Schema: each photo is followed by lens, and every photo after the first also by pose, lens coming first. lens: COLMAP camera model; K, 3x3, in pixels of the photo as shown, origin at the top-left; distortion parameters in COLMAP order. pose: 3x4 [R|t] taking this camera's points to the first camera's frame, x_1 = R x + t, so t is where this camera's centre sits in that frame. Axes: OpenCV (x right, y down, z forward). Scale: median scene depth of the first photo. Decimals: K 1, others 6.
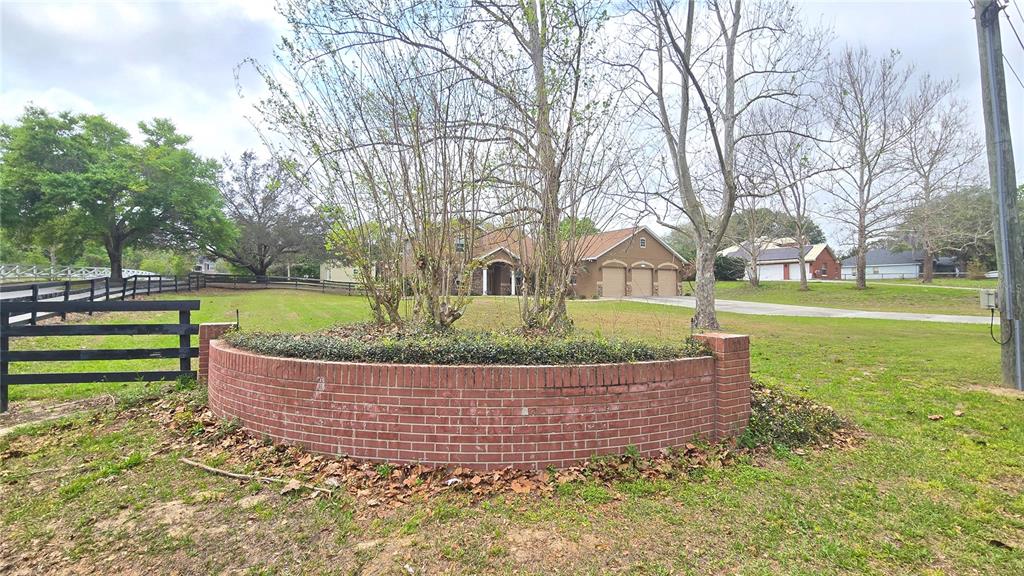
lens RADIAL K [[421.7, 0, 512.0], [0, 421.7, 288.0], [0, 0, 1]] dist [0.000170, -0.000121]
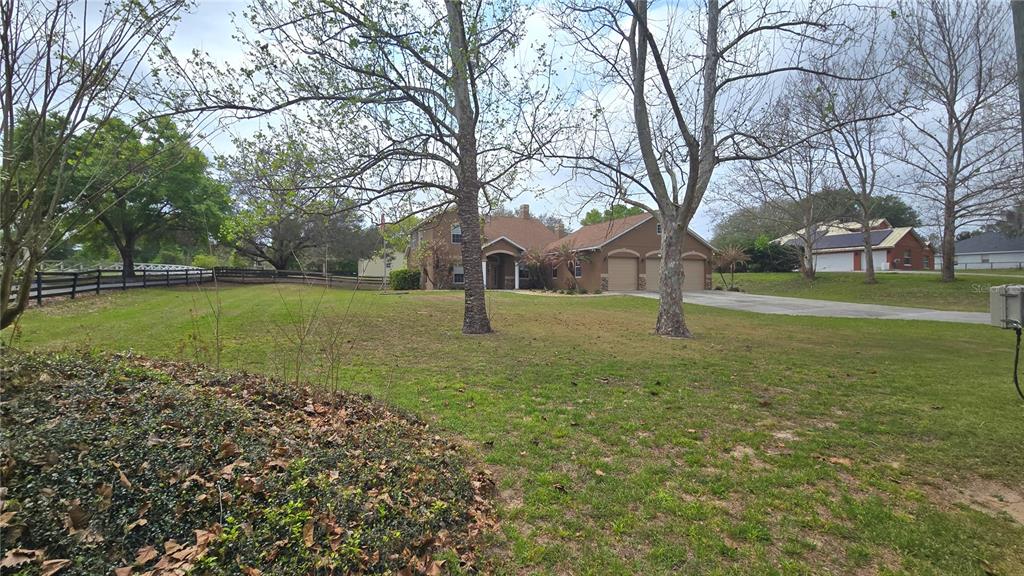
lens RADIAL K [[421.7, 0, 512.0], [0, 421.7, 288.0], [0, 0, 1]] dist [0.000170, -0.000121]
pose [[0.989456, -0.000602, -0.144831, 0.127573], [0.002906, 0.999873, 0.015695, -0.000192], [0.144803, -0.015950, 0.989332, 0.089839]]
